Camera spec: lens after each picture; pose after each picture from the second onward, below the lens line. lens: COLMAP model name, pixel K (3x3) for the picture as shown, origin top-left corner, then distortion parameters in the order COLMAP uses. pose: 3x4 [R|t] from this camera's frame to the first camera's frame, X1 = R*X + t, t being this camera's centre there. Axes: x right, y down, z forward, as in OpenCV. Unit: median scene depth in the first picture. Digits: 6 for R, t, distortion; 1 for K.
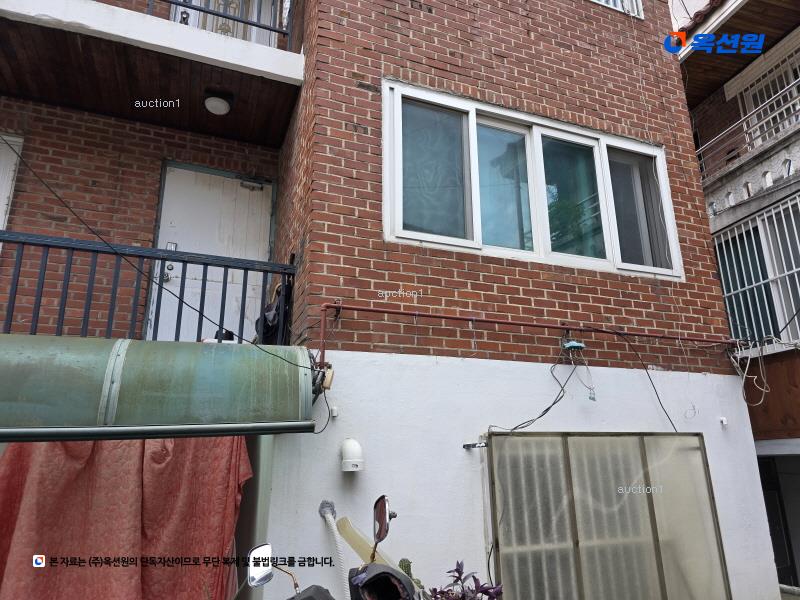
lens RADIAL K [[543.1, 0, 403.7], [0, 543.1, 300.7], [0, 0, 1]] dist [0.069370, -0.076960]
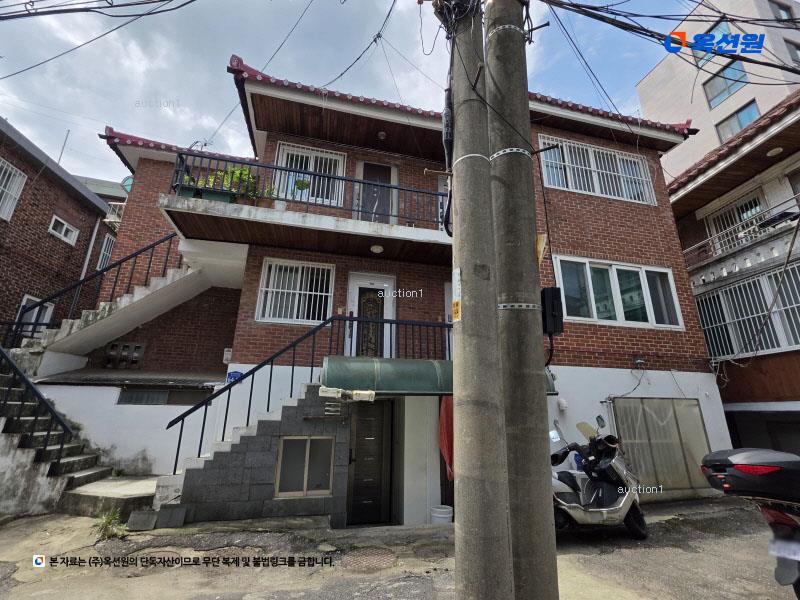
lens RADIAL K [[360.9, 0, 401.2], [0, 360.9, 296.8], [0, 0, 1]] dist [0.000453, -0.000100]
pose [[0.988822, -0.018440, -0.147956, -0.465842], [0.014306, 0.999478, -0.028951, -0.164784], [0.148413, 0.026510, 0.988570, -0.710405]]
